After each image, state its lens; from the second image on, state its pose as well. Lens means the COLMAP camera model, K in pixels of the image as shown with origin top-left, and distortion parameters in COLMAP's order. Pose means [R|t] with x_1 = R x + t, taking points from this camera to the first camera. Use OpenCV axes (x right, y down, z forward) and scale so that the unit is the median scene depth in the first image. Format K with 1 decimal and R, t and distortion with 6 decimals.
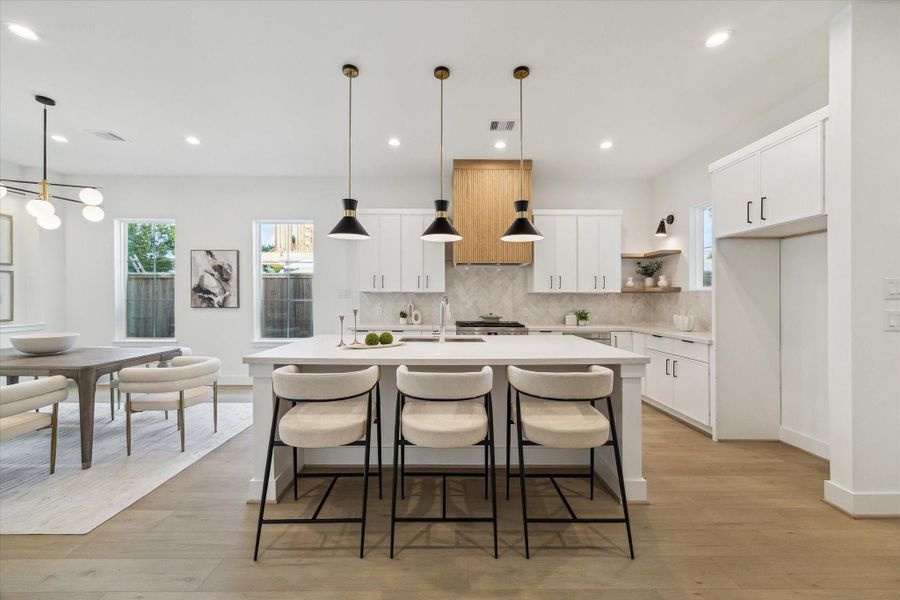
lens RADIAL K [[345.3, 0, 452.7], [0, 345.3, 295.1], [0, 0, 1]] dist [0.000987, 0.000159]
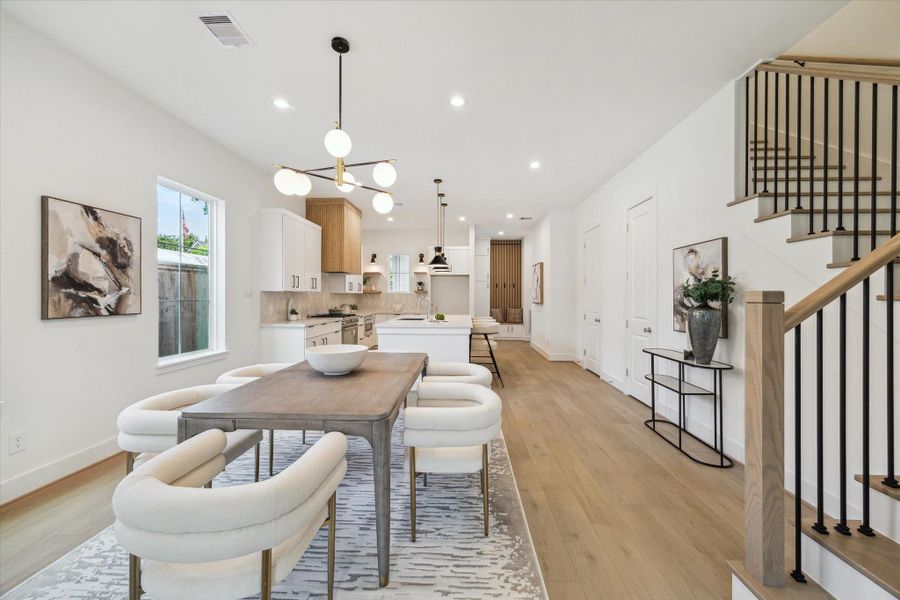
lens RADIAL K [[345.3, 0, 452.7], [0, 345.3, 295.1], [0, 0, 1]] dist [0.000987, 0.000159]
pose [[0.055125, 0.002300, 0.998477, -1.193480], [-0.008290, 0.999964, -0.001846, 0.000059], [-0.998445, -0.008175, 0.055142, 0.426379]]
